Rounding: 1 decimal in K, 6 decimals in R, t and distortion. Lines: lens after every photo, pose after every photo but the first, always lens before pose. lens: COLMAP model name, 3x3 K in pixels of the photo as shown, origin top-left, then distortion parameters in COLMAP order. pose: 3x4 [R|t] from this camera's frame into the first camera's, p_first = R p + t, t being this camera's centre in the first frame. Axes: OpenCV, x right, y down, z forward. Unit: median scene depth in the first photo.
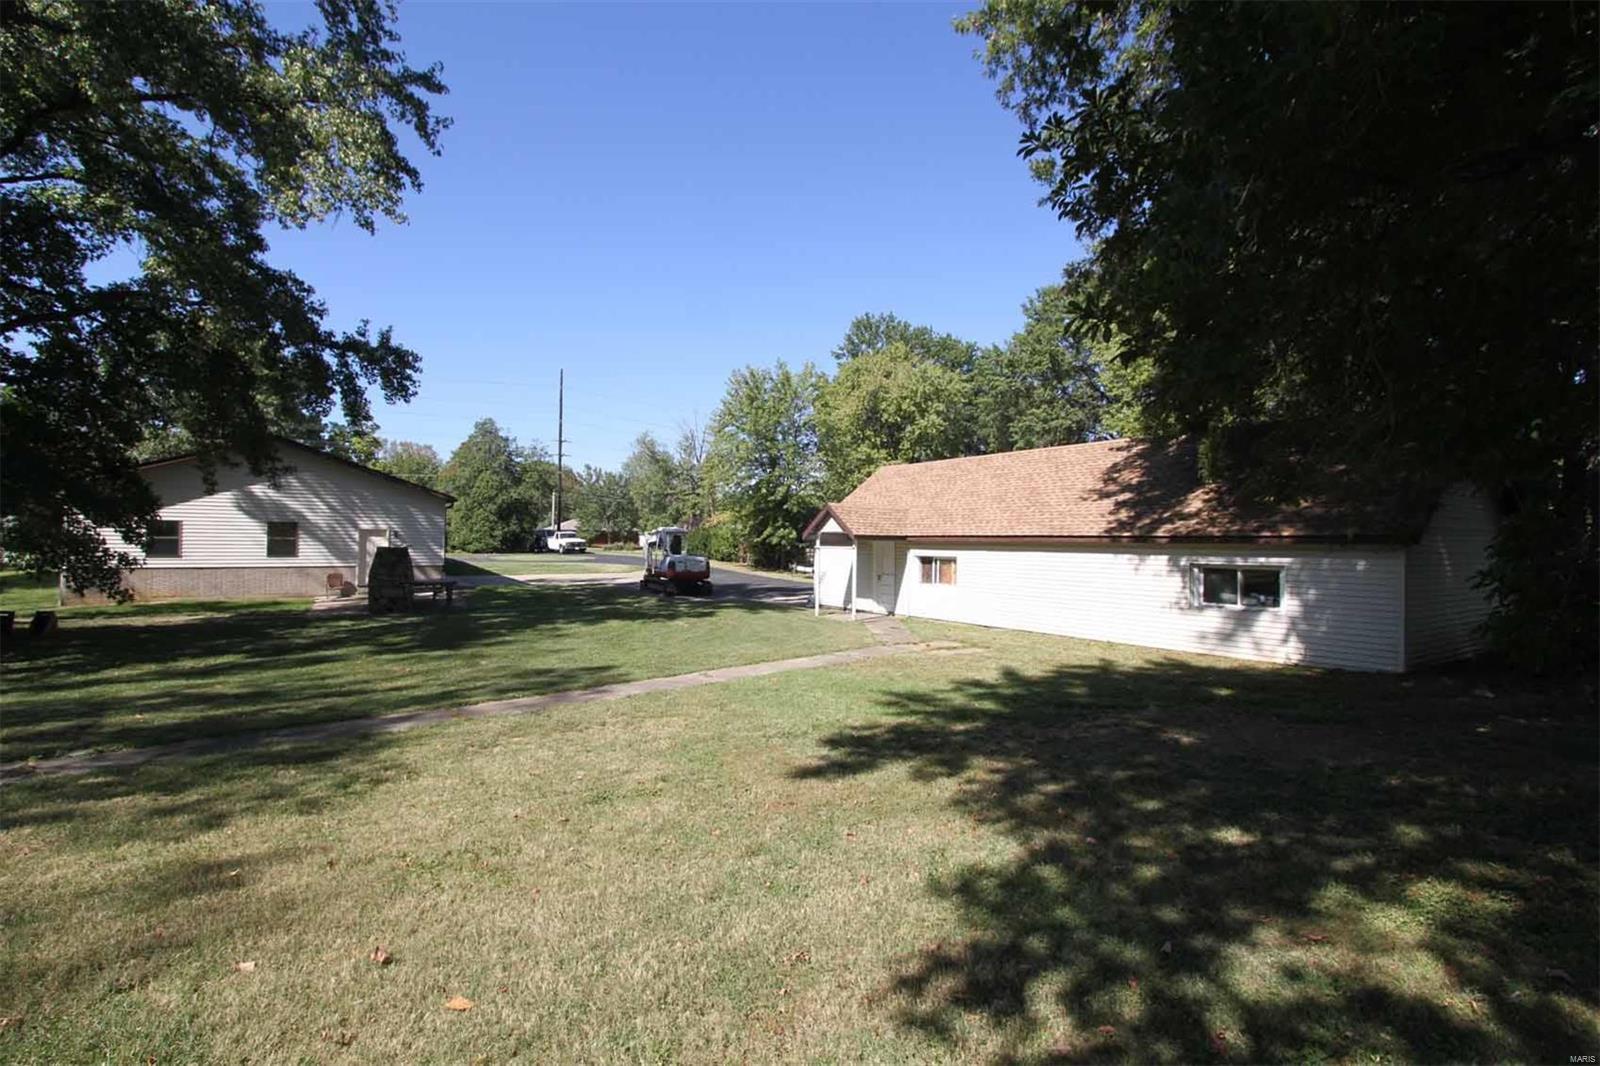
lens RADIAL K [[743.7, 0, 794.7], [0, 743.7, 530.1], [0, 0, 1]] dist [-0.002135, -0.000053]
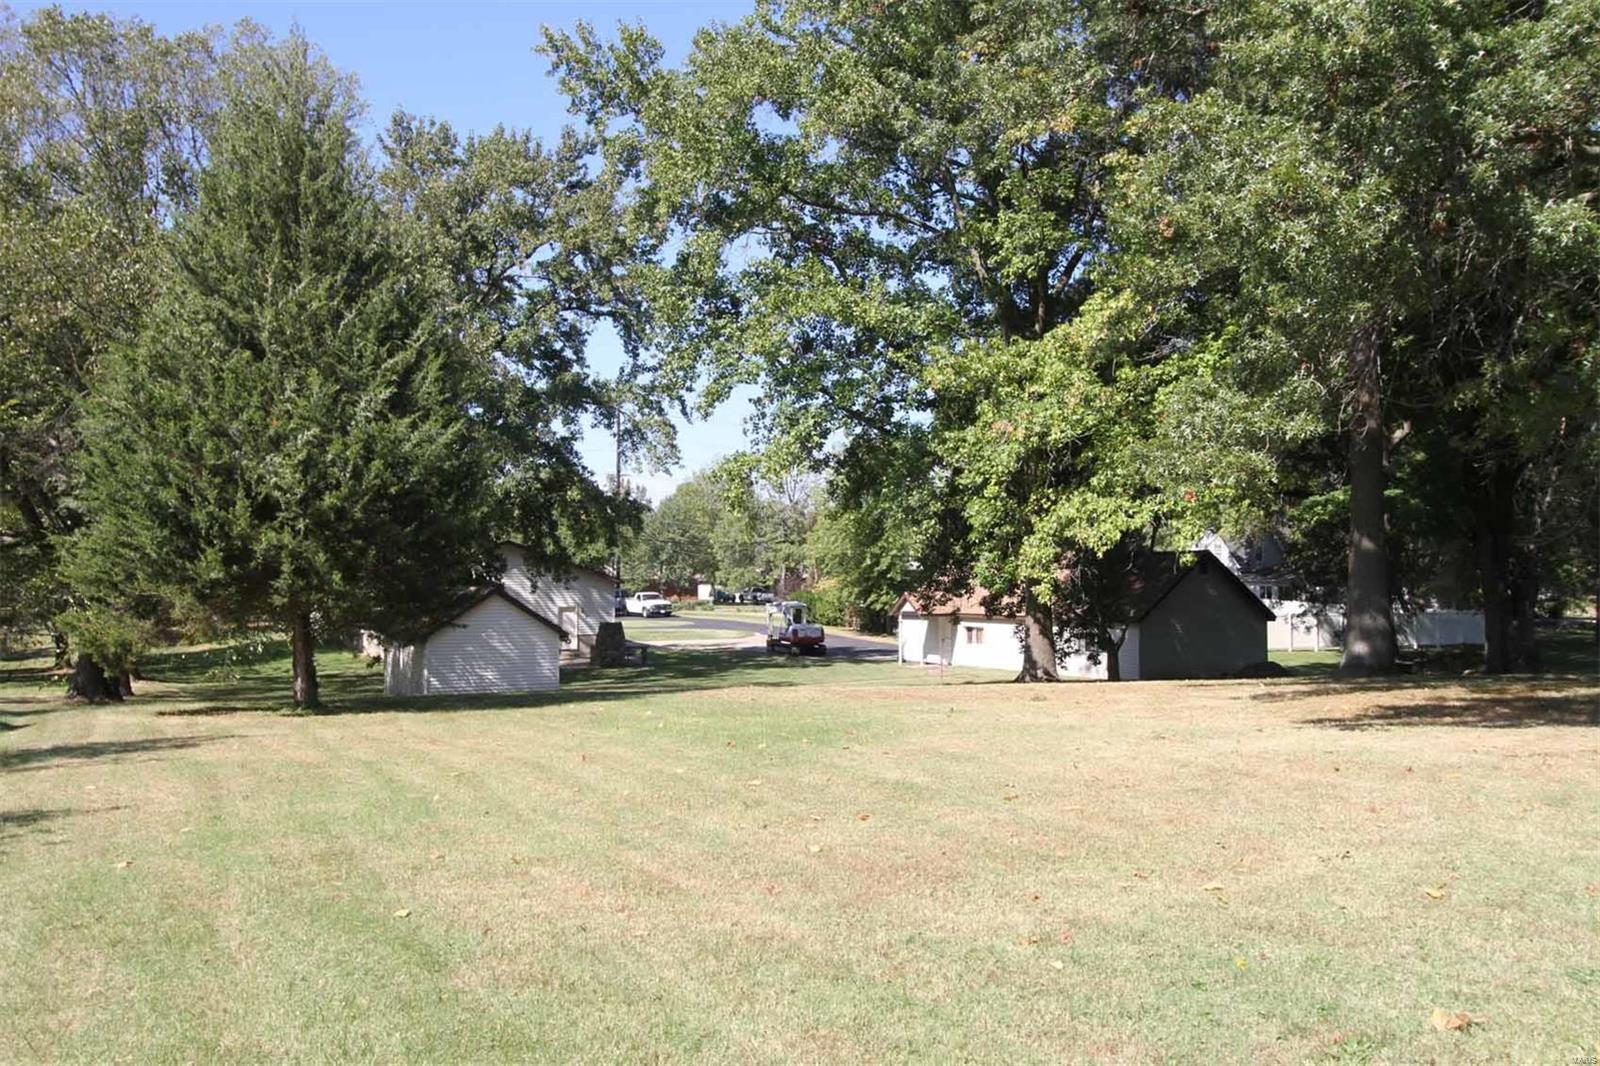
lens RADIAL K [[1423.3, 0, 799.5], [0, 1423.3, 538.4], [0, 0, 1]] dist [0.005759, 0.000129]
pose [[0.994954, -0.015745, -0.099086, 0.081634], [0.014714, 0.999830, -0.011130, -0.080100], [0.099244, 0.009616, 0.995017, -1.324215]]
